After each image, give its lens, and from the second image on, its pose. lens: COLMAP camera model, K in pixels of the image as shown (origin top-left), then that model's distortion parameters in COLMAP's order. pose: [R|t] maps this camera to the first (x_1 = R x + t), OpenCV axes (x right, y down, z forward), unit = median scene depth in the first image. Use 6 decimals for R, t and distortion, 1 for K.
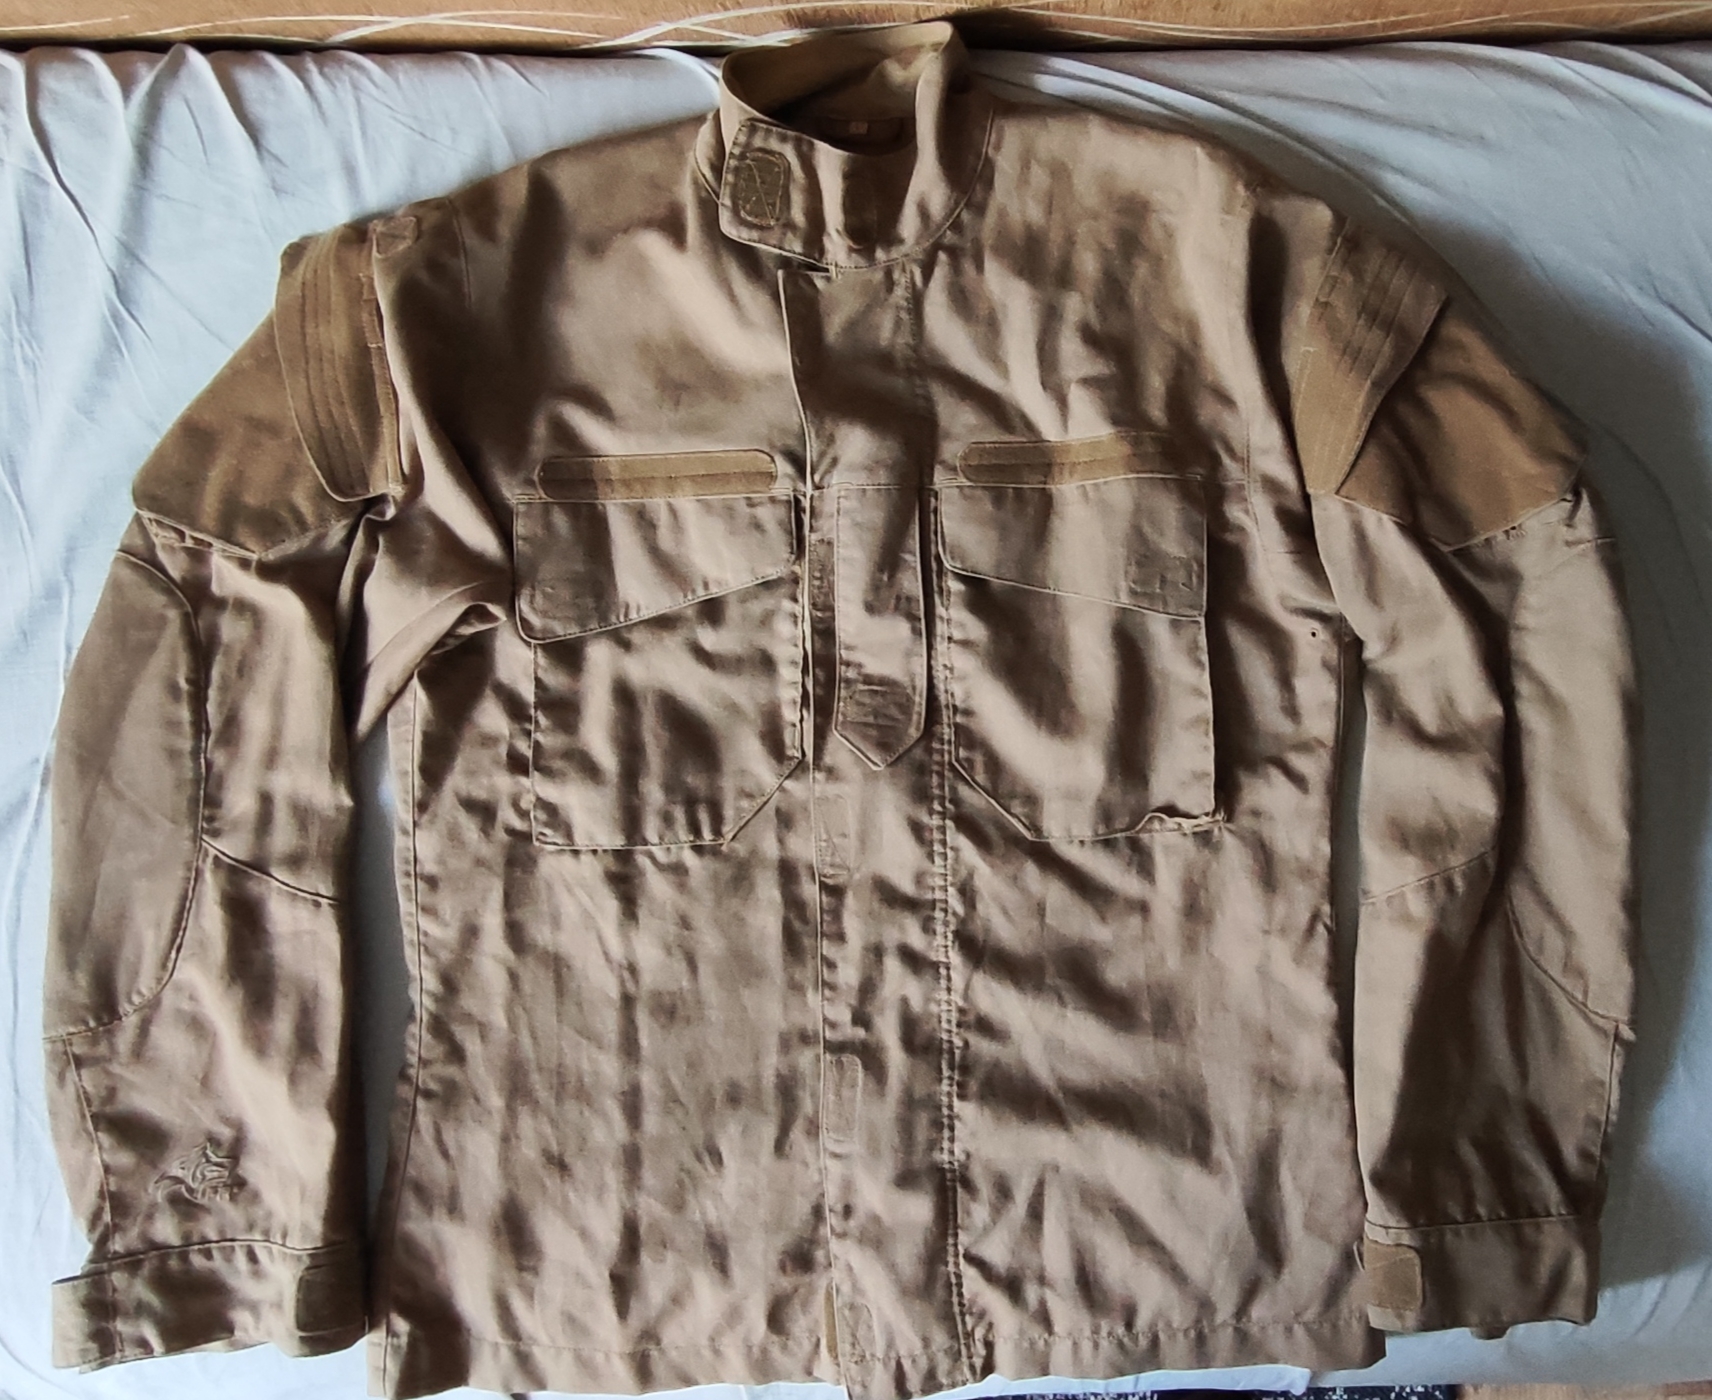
lens RADIAL K [[603.4, 0, 972.6], [0, 603.4, 735.4], [0, 0, 1]] dist [-0.006038, 0.000080]
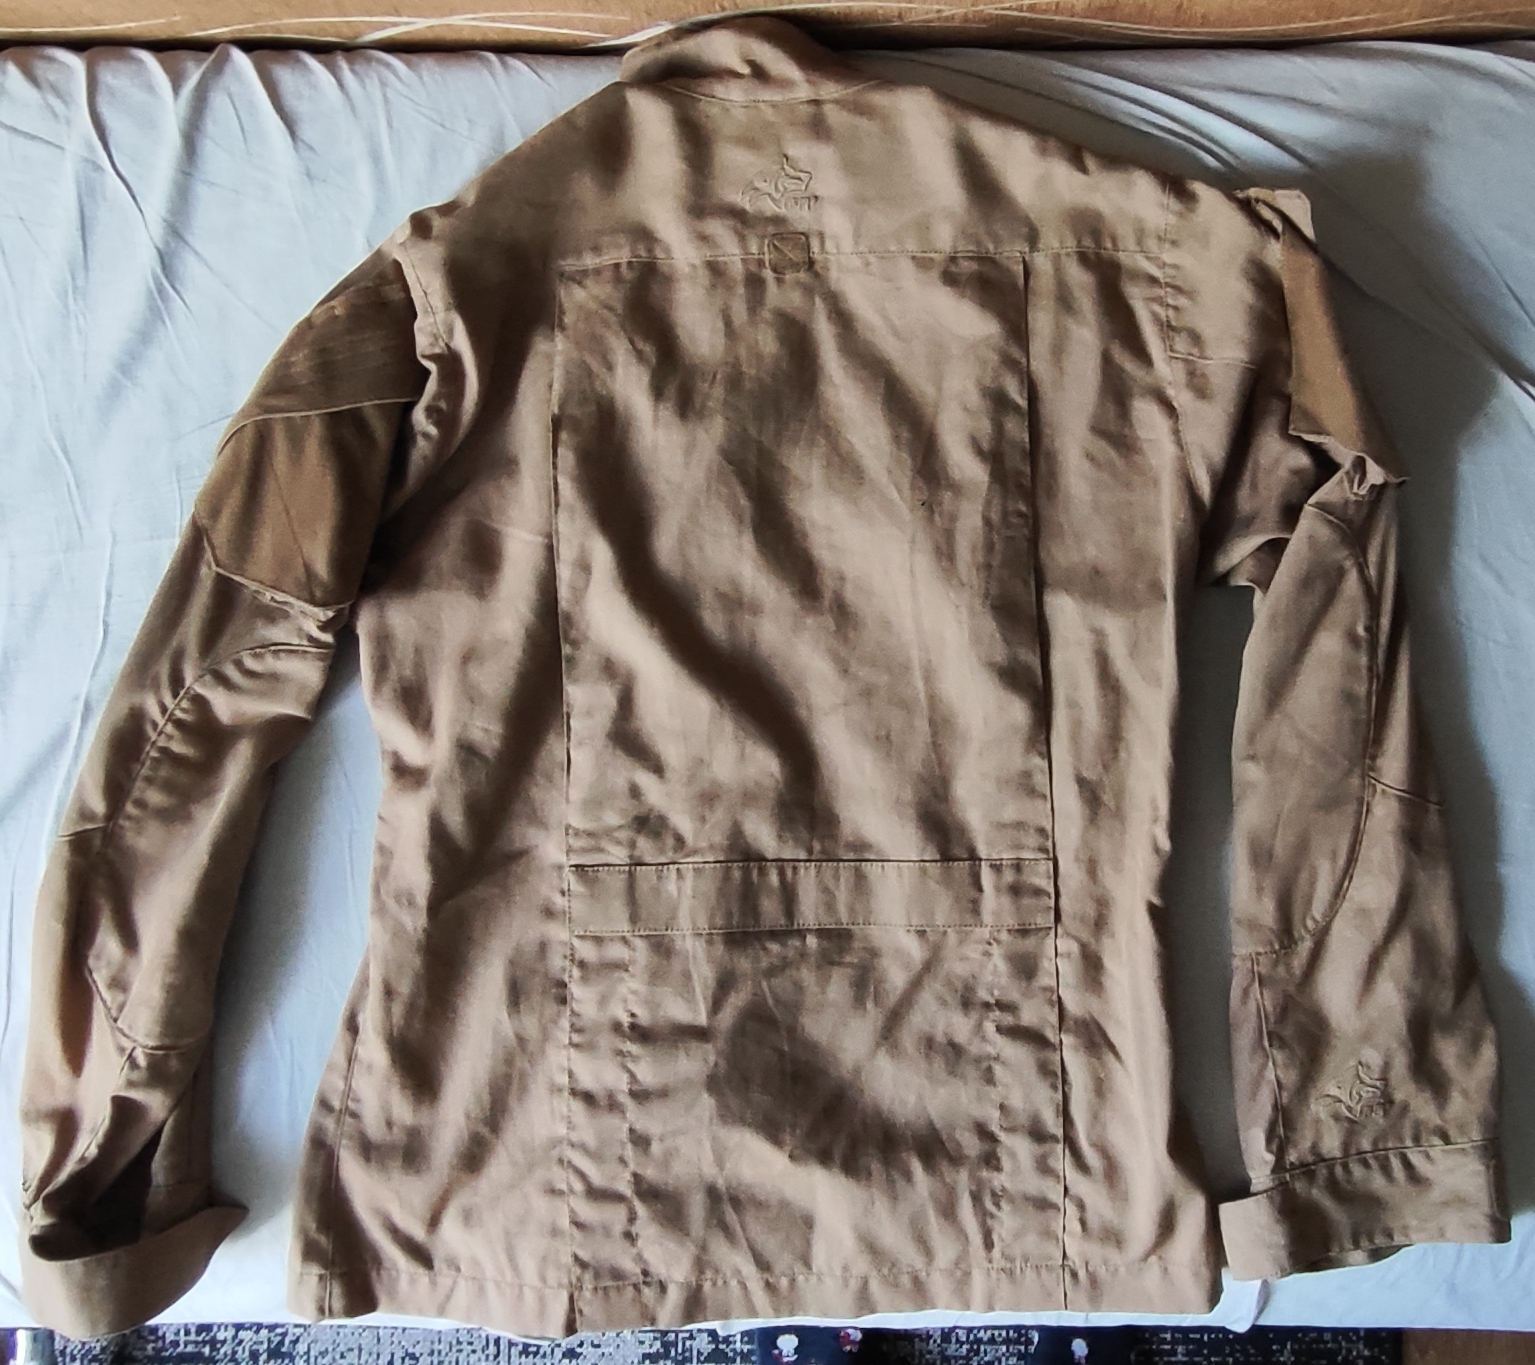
lens RADIAL K [[576.2, 0, 770.4], [0, 576.2, 685.9], [0, 0, 1]] dist [-0.007029, 0.000159]
pose [[0.999477, 0.021858, -0.023814, -0.283525], [-0.022154, 0.999680, -0.012241, 0.005886], [0.023539, 0.012762, 0.999641, -0.006484]]
